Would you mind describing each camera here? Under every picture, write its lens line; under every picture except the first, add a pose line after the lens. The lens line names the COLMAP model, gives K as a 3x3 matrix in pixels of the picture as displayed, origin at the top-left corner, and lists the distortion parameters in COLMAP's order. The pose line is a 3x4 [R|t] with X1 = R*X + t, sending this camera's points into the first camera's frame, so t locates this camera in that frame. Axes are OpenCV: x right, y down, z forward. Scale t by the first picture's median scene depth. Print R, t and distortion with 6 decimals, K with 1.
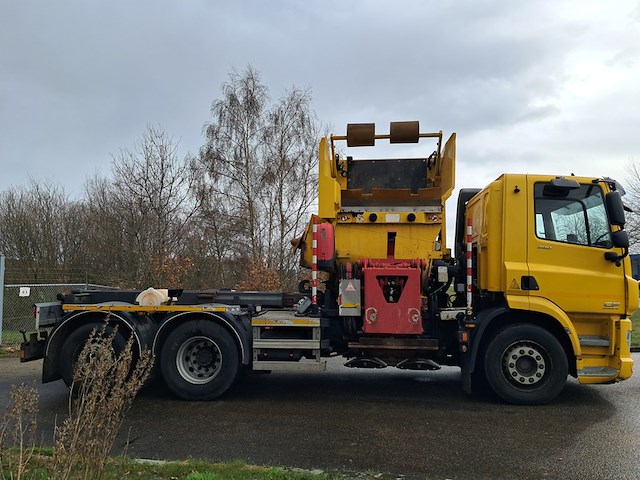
lens RADIAL K [[498.0, 0, 322.3], [0, 498.0, 236.0], [0, 0, 1]] dist [0.077870, -0.115292]
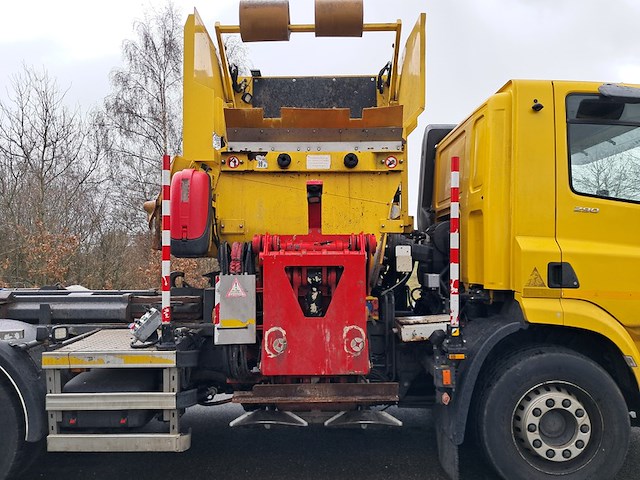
lens RADIAL K [[498.3, 0, 320.0], [0, 498.3, 240.0], [0, 0, 1]] dist [0.061453, -0.109563]
pose [[0.995019, -0.015523, 0.098469, 0.091670], [0.008850, 0.997656, 0.067849, 0.015250], [-0.099291, -0.066640, 0.992824, 0.461441]]
